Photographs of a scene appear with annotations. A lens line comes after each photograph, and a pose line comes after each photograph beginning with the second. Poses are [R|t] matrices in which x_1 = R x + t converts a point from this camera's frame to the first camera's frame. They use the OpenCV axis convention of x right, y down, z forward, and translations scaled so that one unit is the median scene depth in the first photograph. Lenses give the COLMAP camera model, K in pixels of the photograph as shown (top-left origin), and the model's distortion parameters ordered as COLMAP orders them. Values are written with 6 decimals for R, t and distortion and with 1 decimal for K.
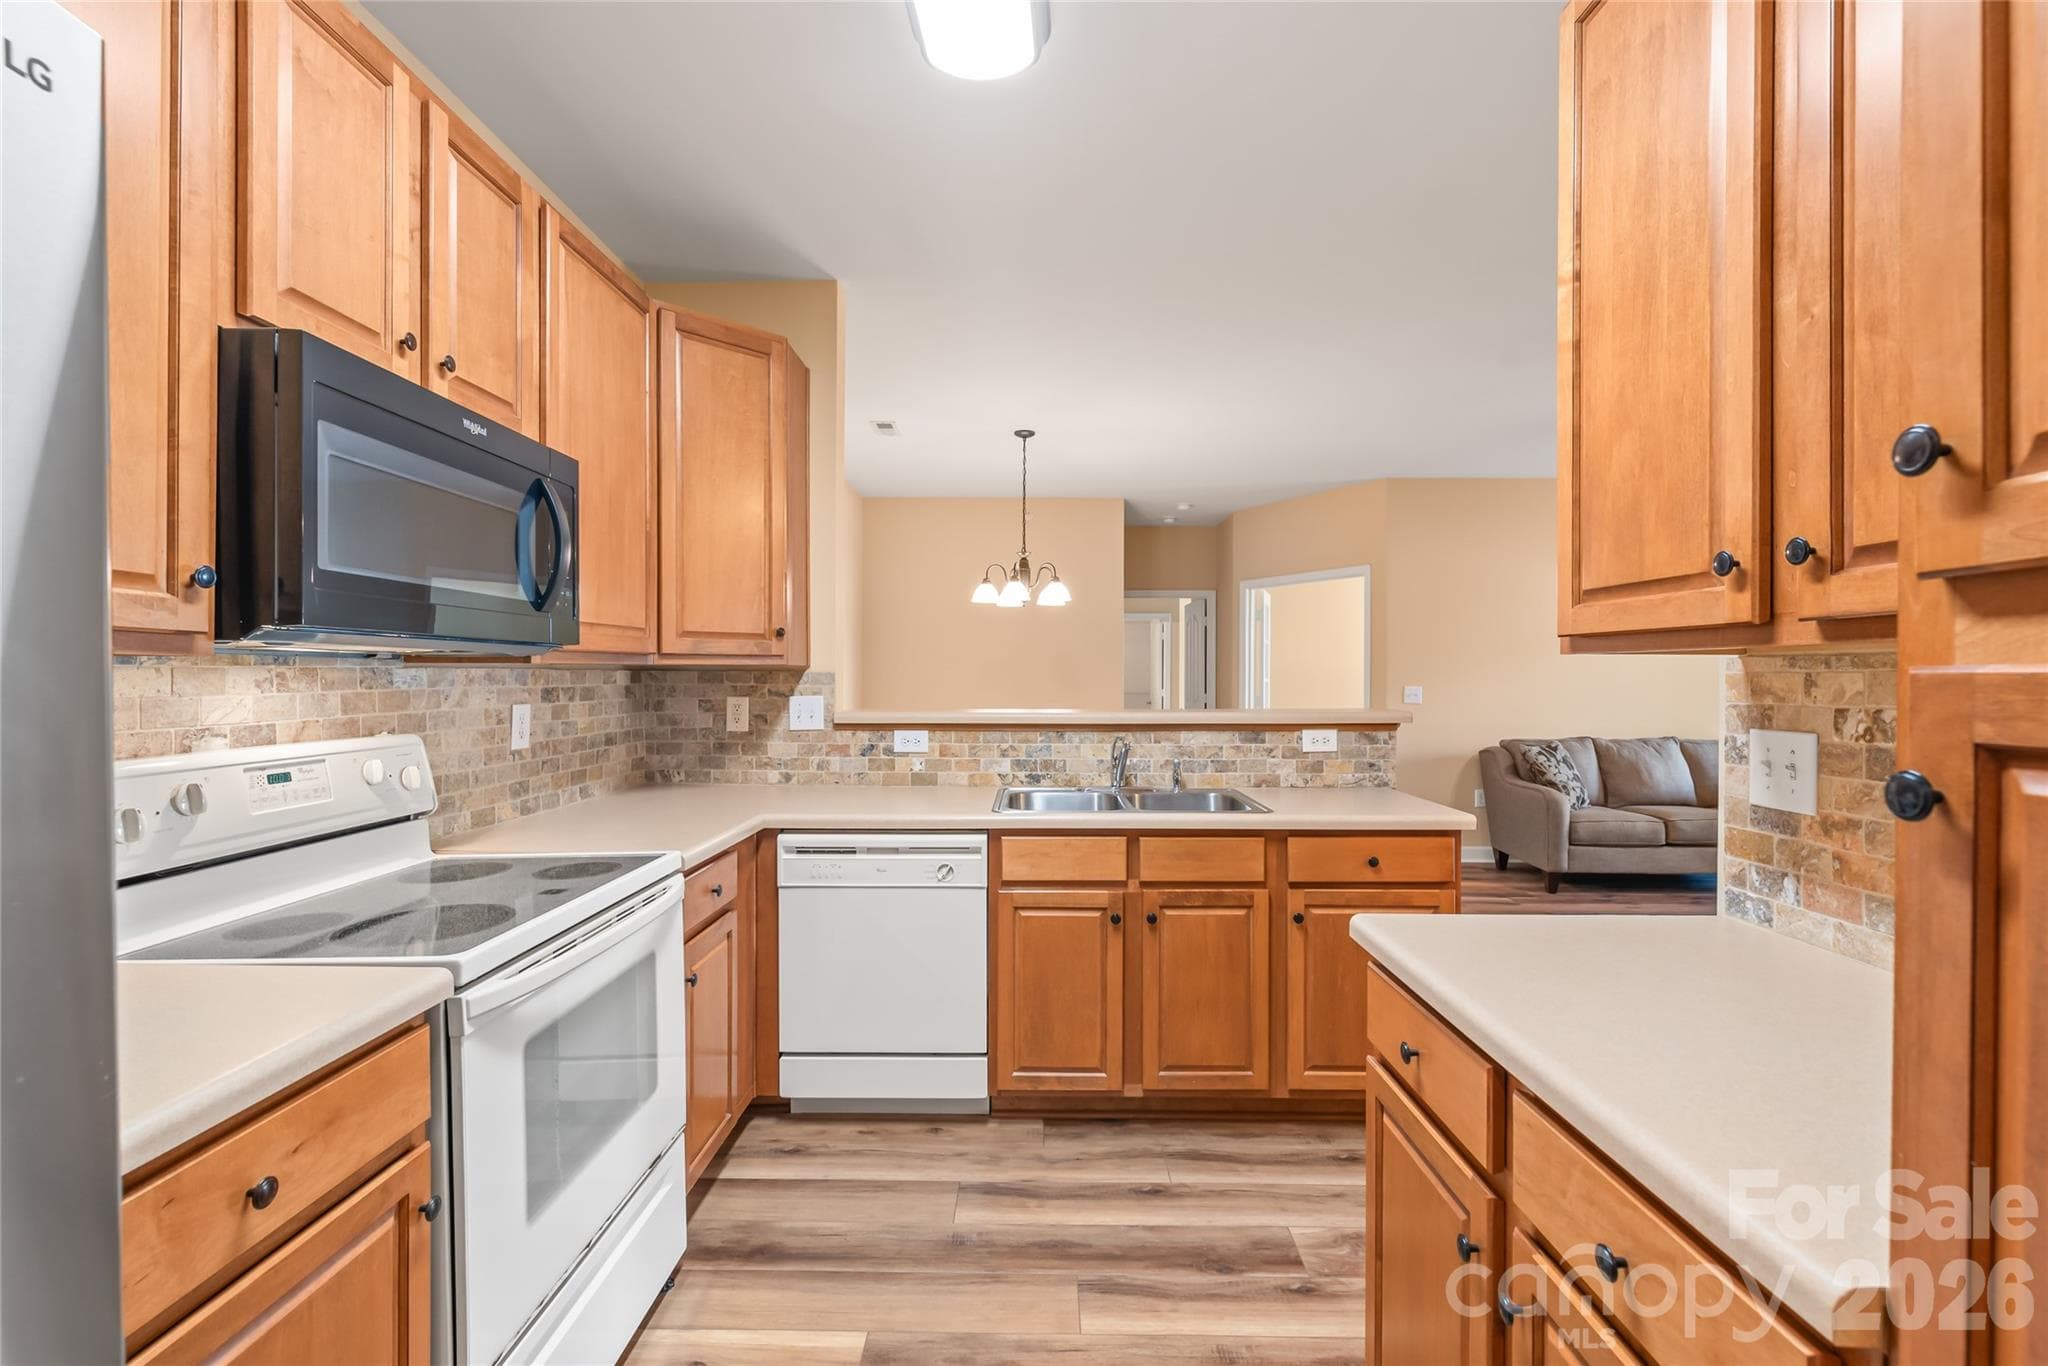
lens RADIAL K [[887.4, 0, 1025.5], [0, 887.4, 683.9], [0, 0, 1]] dist [0.001497, -0.001218]
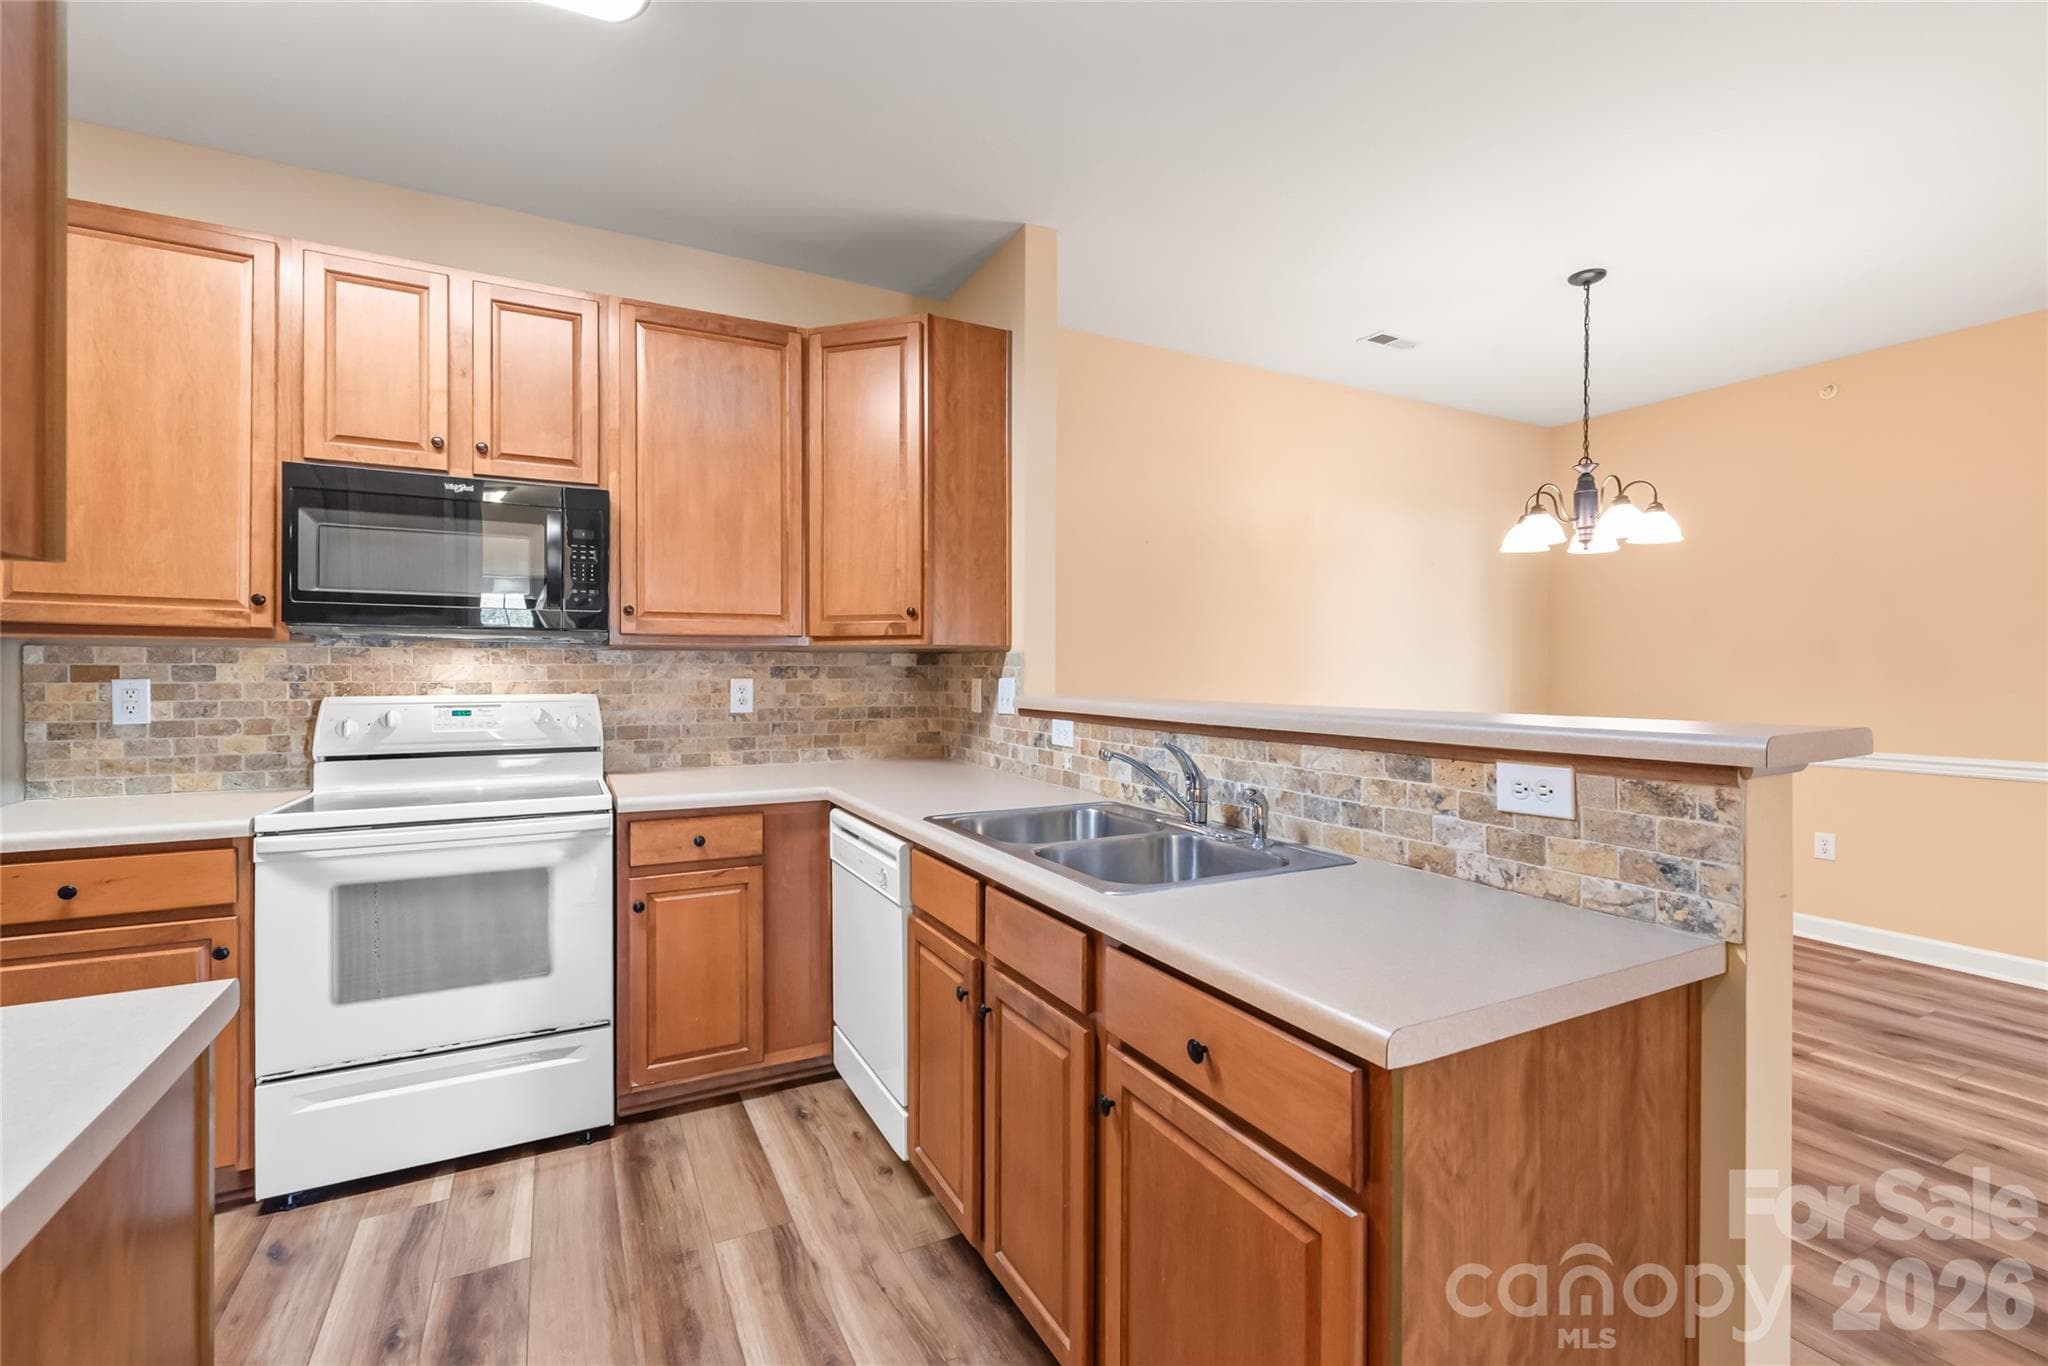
lens RADIAL K [[887.4, 0, 1018.3], [0, 887.4, 676.8], [0, 0, 1]] dist [0.001497, -0.001218]
pose [[0.477928, 0.006997, -0.878371, 0.927609], [-0.011134, 0.999936, 0.001908, 0.016641], [0.878328, 0.008868, 0.477976, 0.886618]]
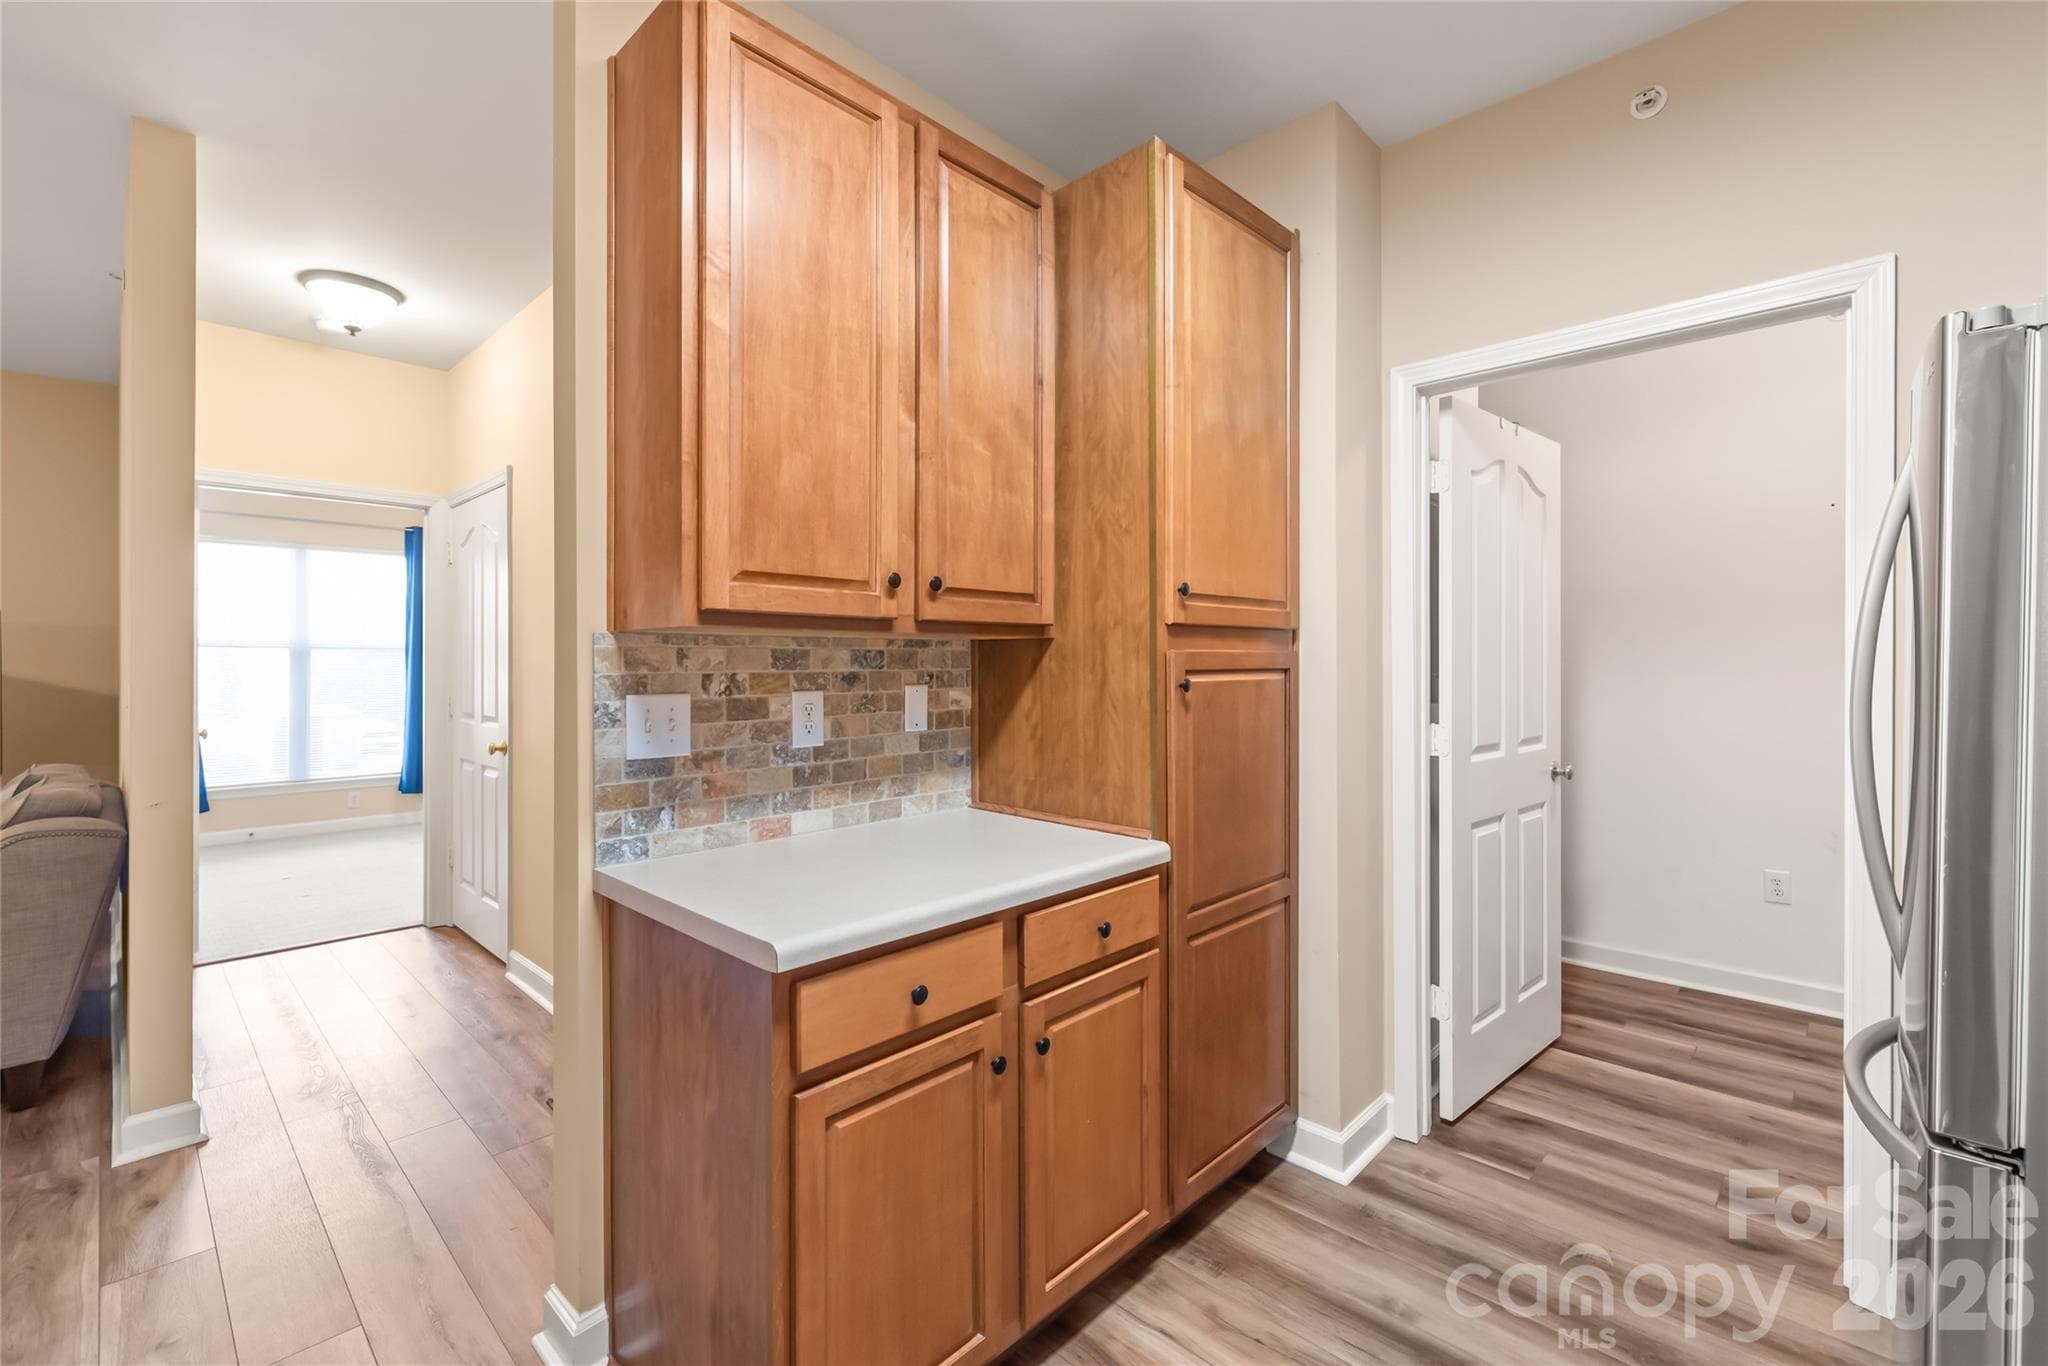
lens RADIAL K [[887.4, 0, 1032.0], [0, 887.4, 672.5], [0, 0, 1]] dist [0.001497, -0.001218]
pose [[-0.743482, -0.010935, 0.668666, -0.247230], [0.003642, 0.999785, 0.020400, -0.000768], [-0.668746, 0.017603, -0.743283, 1.060883]]
